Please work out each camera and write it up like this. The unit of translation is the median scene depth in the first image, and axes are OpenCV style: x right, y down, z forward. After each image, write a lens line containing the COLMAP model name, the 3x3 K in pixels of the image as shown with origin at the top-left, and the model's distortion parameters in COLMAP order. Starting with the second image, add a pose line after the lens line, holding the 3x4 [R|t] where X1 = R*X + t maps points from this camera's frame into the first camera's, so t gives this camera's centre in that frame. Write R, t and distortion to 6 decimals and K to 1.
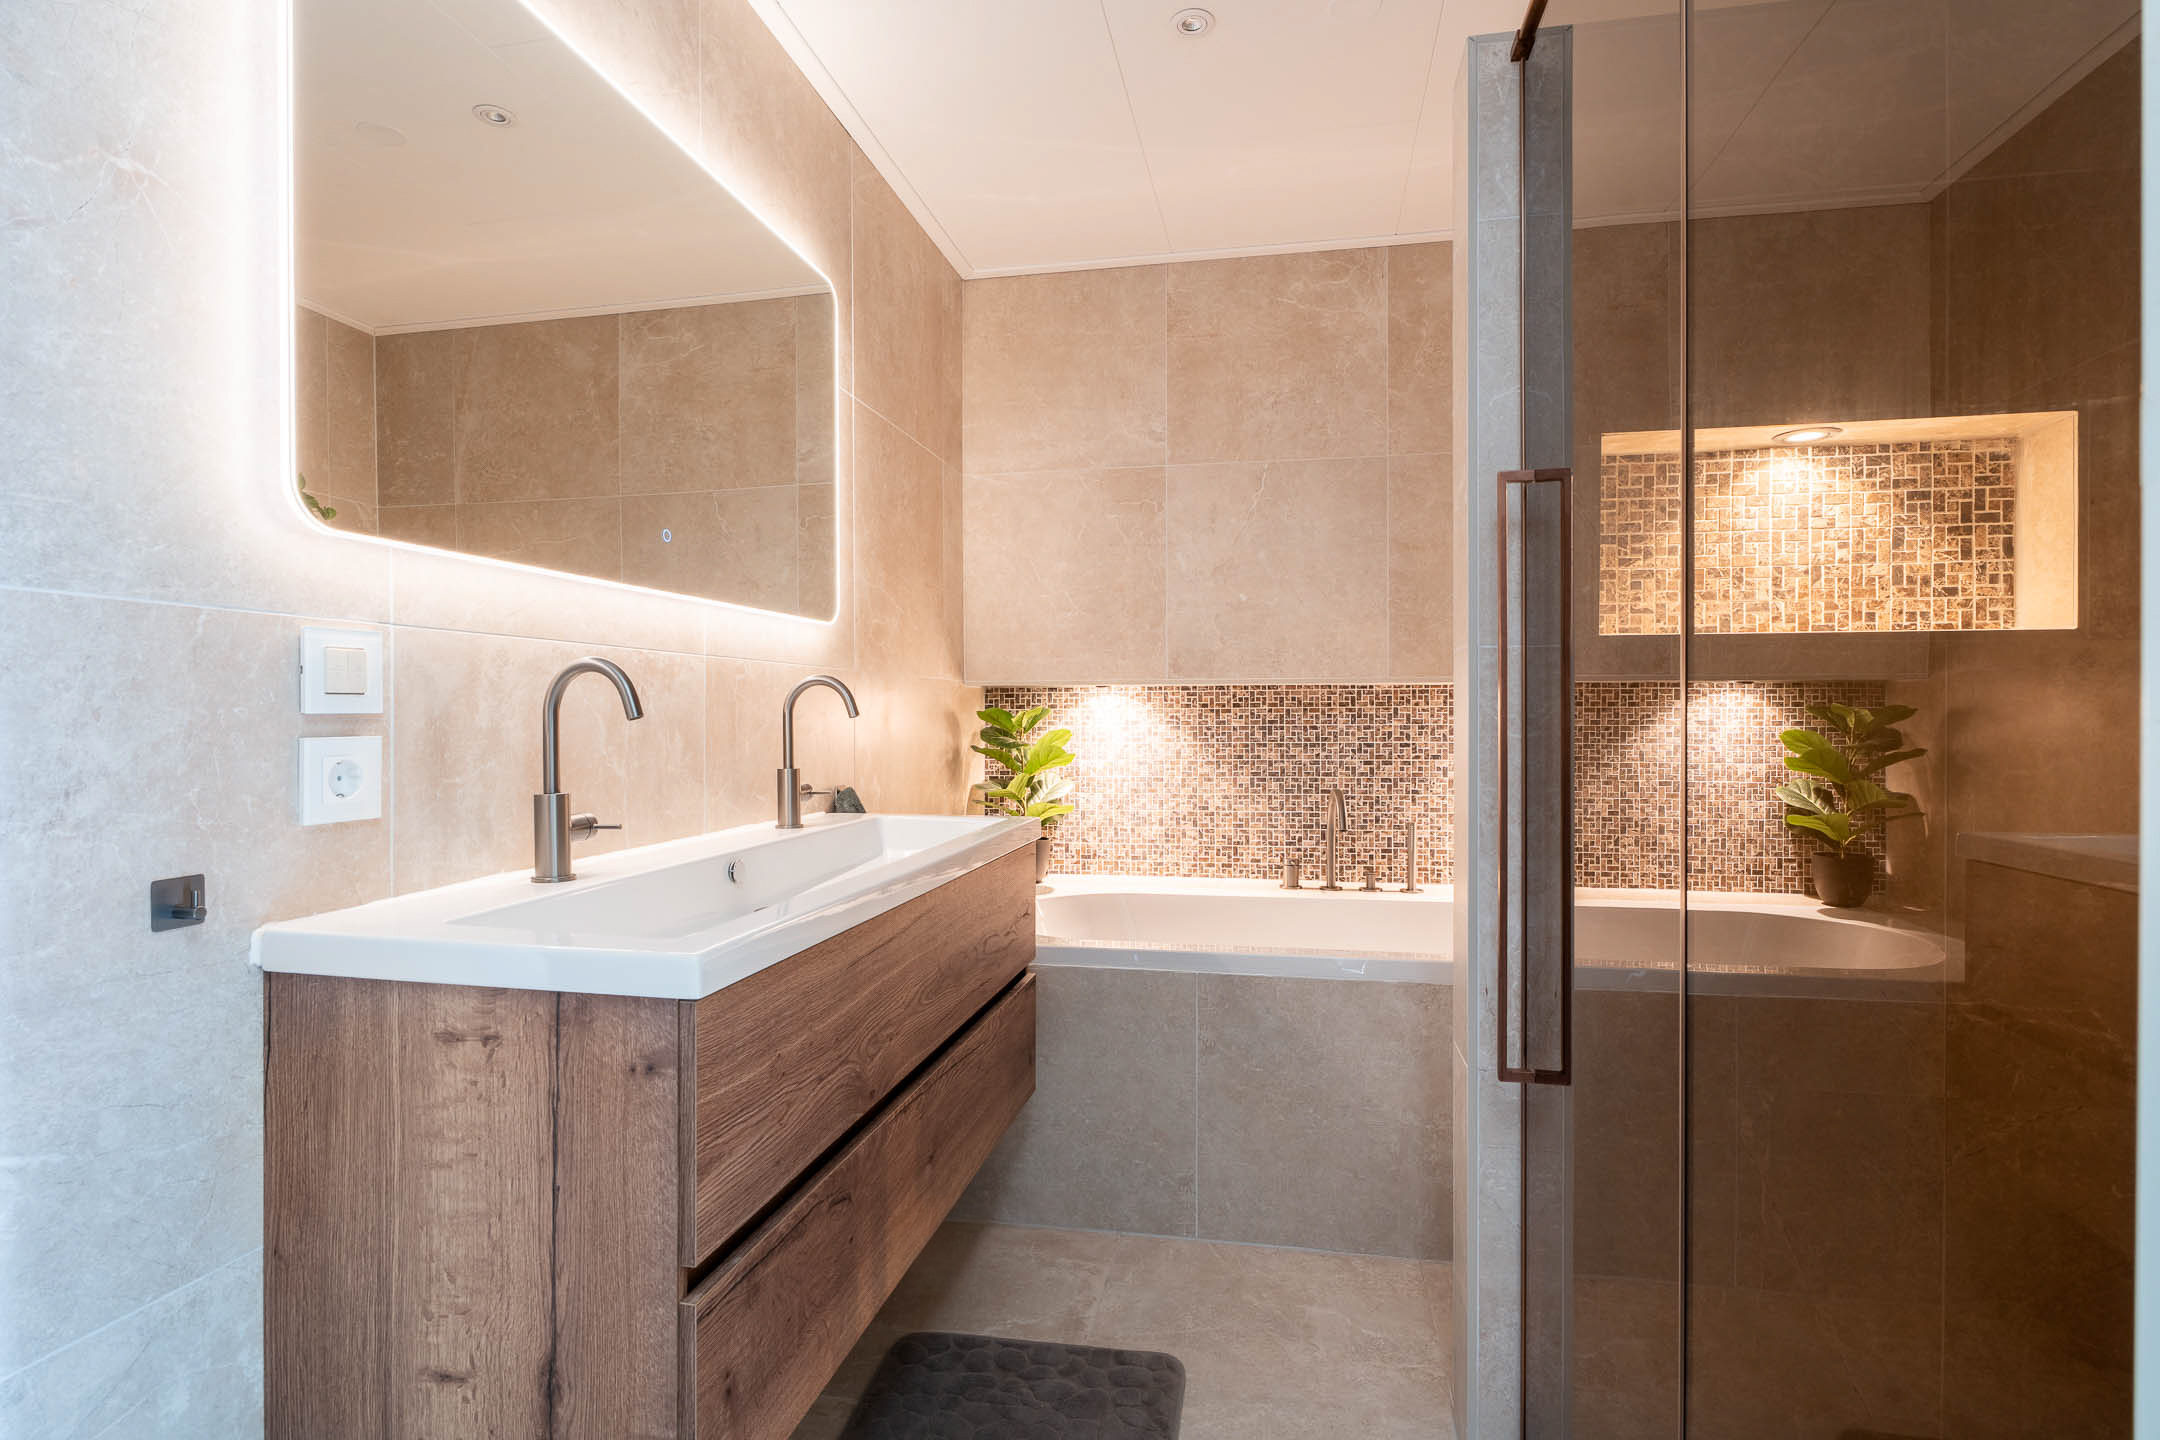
lens RADIAL K [[1028.8, 0, 1083.6], [0, 1028.8, 725.1], [0, 0, 1]] dist [-0.004199, 0.002125]
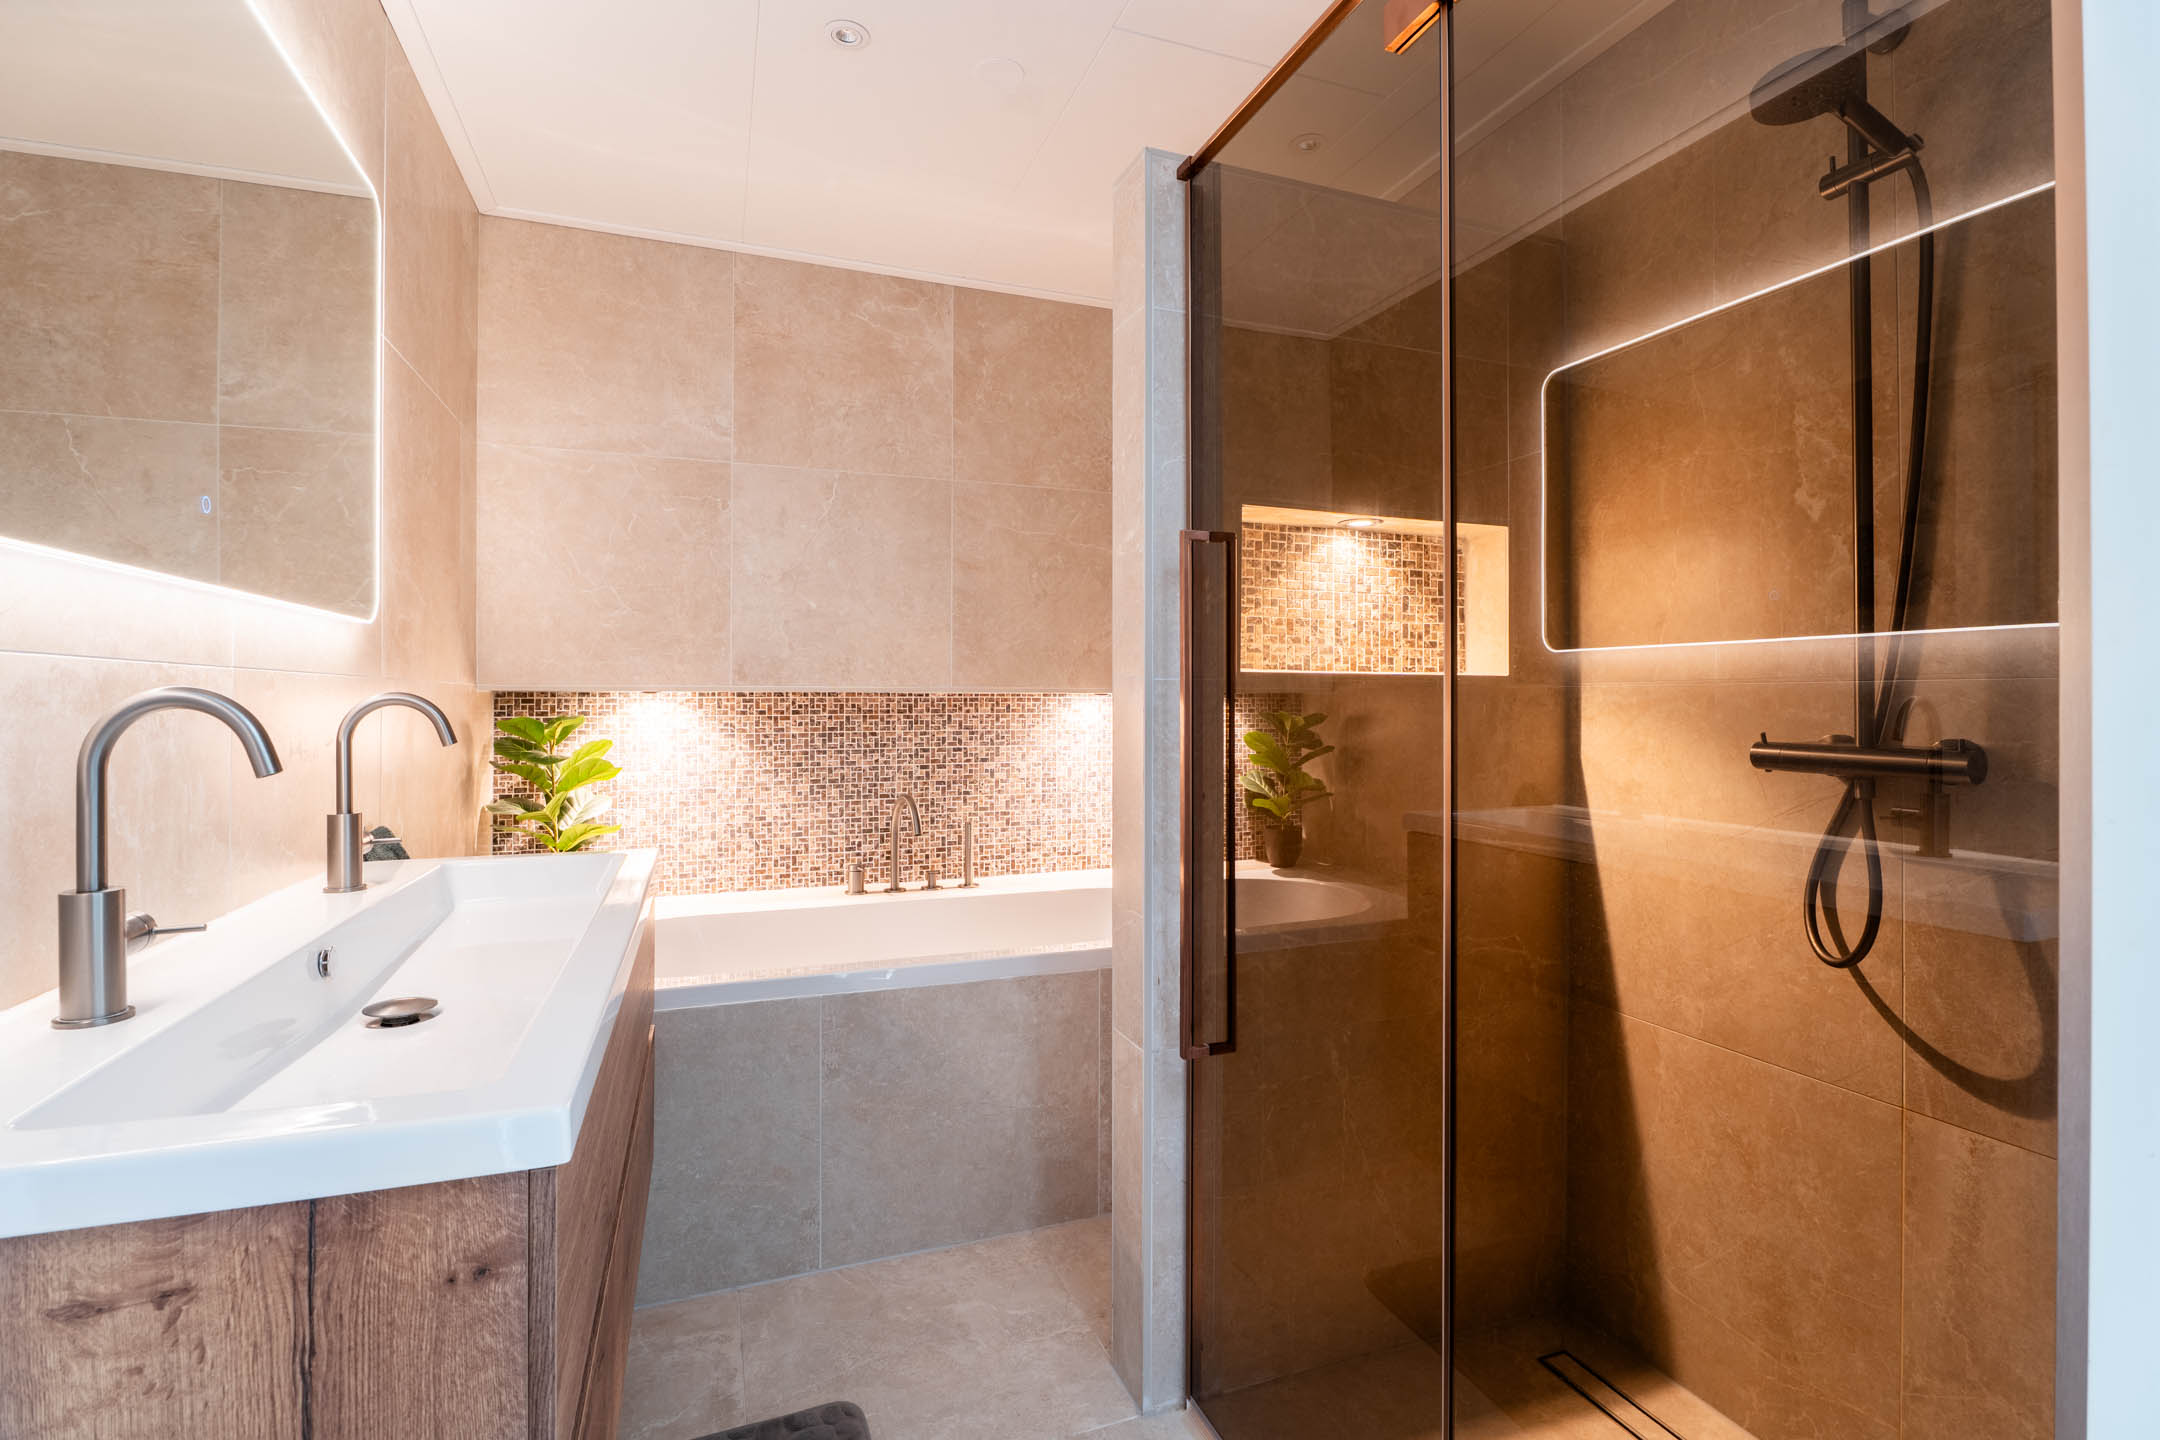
lens RADIAL K [[995.1, 0, 1080.6], [0, 995.1, 700.3], [0, 0, 1]] dist [-0.010414, -0.001027]
pose [[0.852107, 0.003018, 0.523358, -0.176017], [0.004187, 0.999912, -0.012584, -0.026298], [-0.523350, 0.012914, 0.852020, 0.069486]]
